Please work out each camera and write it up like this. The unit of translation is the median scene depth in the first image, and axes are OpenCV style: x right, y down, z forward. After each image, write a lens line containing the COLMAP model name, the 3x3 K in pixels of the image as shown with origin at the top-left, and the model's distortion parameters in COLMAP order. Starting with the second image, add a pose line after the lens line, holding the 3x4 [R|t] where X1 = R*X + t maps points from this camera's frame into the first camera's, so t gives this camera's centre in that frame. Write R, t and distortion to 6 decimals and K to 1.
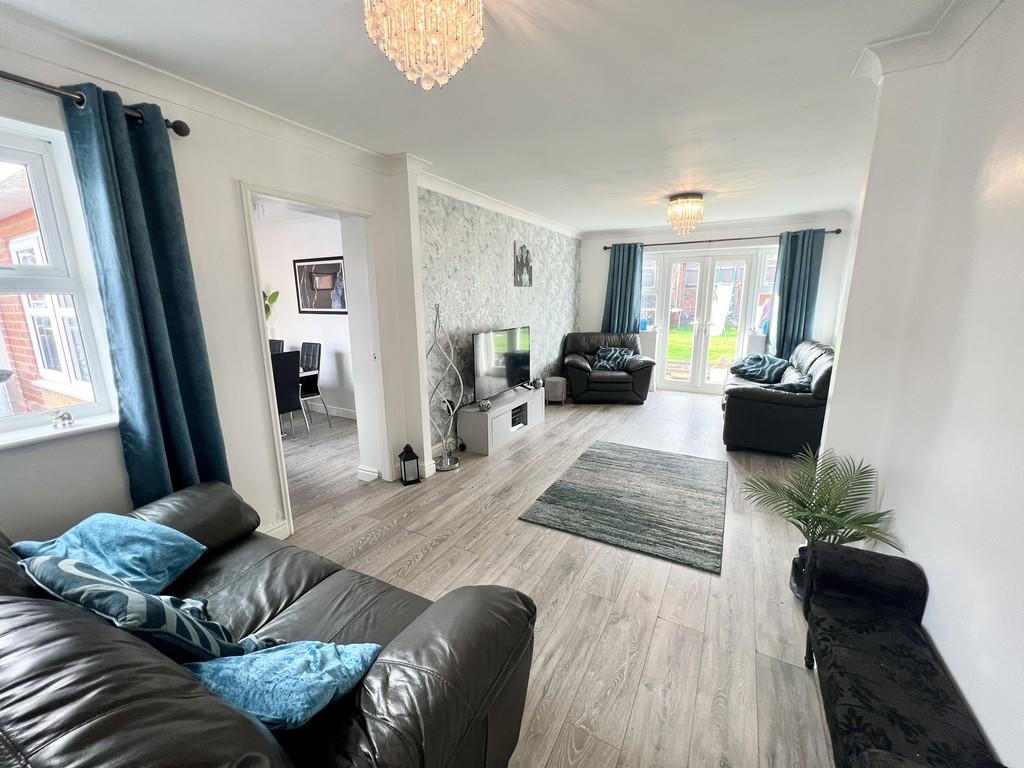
lens RADIAL K [[411.1, 0, 514.7], [0, 411.1, 384.1], [0, 0, 1]] dist [0.003222, 0.000193]
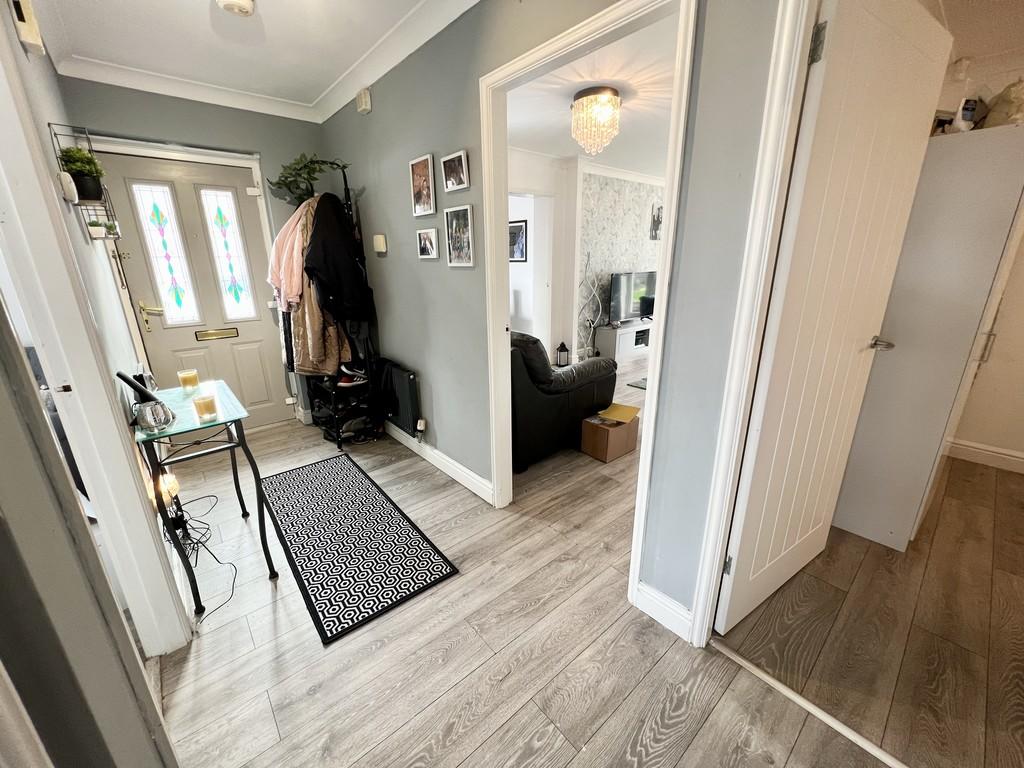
lens RADIAL K [[411.1, 0, 514.9], [0, 411.1, 386.8], [0, 0, 1]] dist [0.003222, 0.000193]
pose [[0.937837, 0.102071, -0.331729, 0.098527], [-0.067439, 0.991153, 0.114315, 0.128213], [0.340462, -0.084838, 0.936423, -0.500377]]
